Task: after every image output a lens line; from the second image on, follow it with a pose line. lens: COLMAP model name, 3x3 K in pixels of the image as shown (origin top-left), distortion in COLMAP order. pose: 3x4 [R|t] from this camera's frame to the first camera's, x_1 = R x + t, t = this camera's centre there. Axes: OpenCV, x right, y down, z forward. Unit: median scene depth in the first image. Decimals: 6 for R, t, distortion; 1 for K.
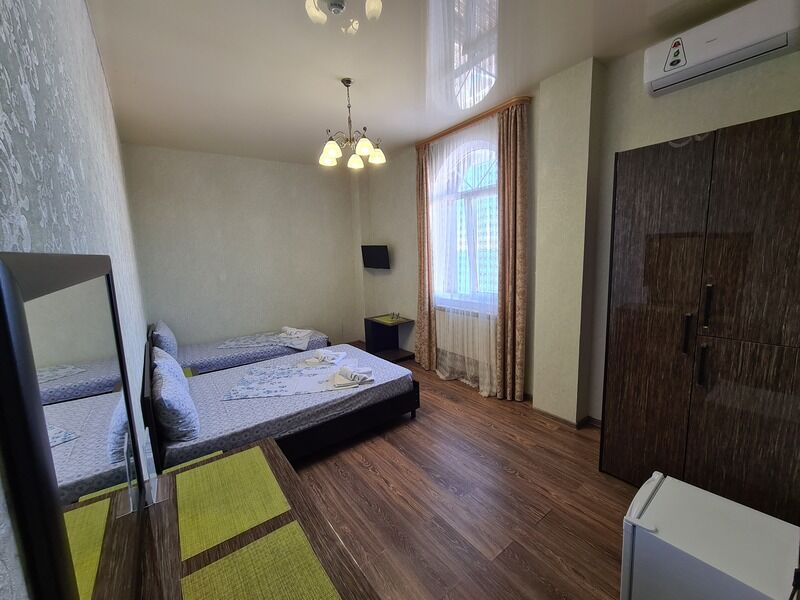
lens RADIAL K [[327.5, 0, 403.6], [0, 327.5, 299.2], [0, 0, 1]] dist [-0.000640, 0.000498]
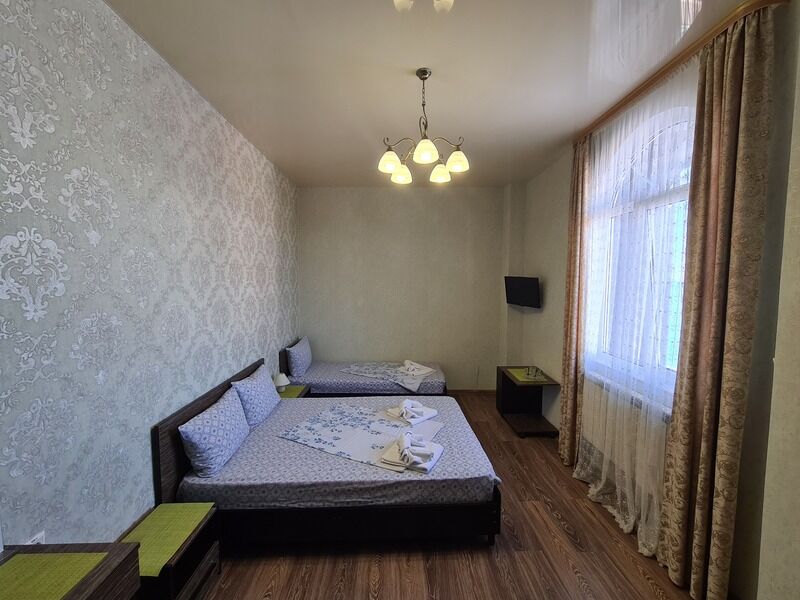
lens RADIAL K [[327.5, 0, 403.6], [0, 327.5, 299.2], [0, 0, 1]] dist [-0.000640, 0.000498]
pose [[0.816123, 0.075651, -0.572905, 0.226251], [-0.114428, 0.992919, -0.031894, -0.085525], [0.566435, 0.091586, 0.819001, 0.318563]]
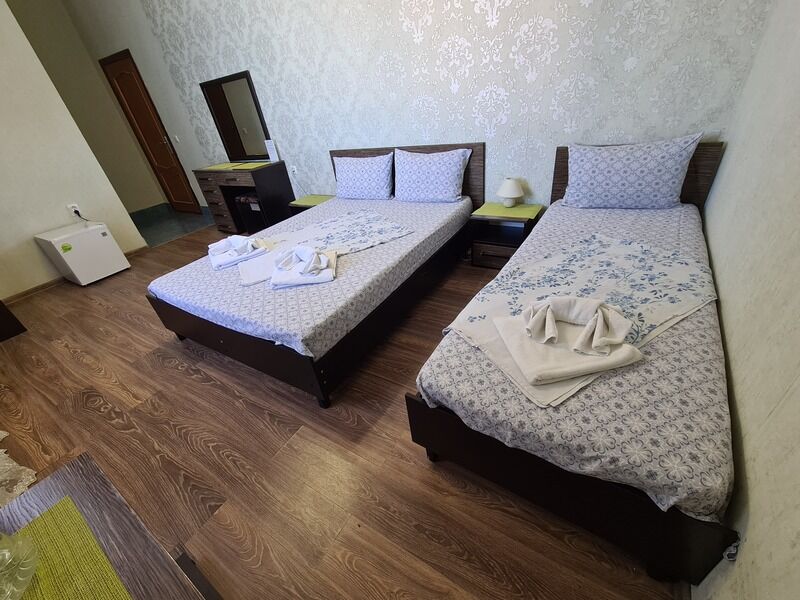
lens RADIAL K [[327.5, 0, 403.6], [0, 327.5, 299.2], [0, 0, 1]] dist [-0.000640, 0.000498]
pose [[-0.918253, 0.322459, -0.229851, -0.272888], [0.101761, 0.753099, 0.649990, -0.118800], [0.382696, 0.573465, -0.724349, 1.646021]]
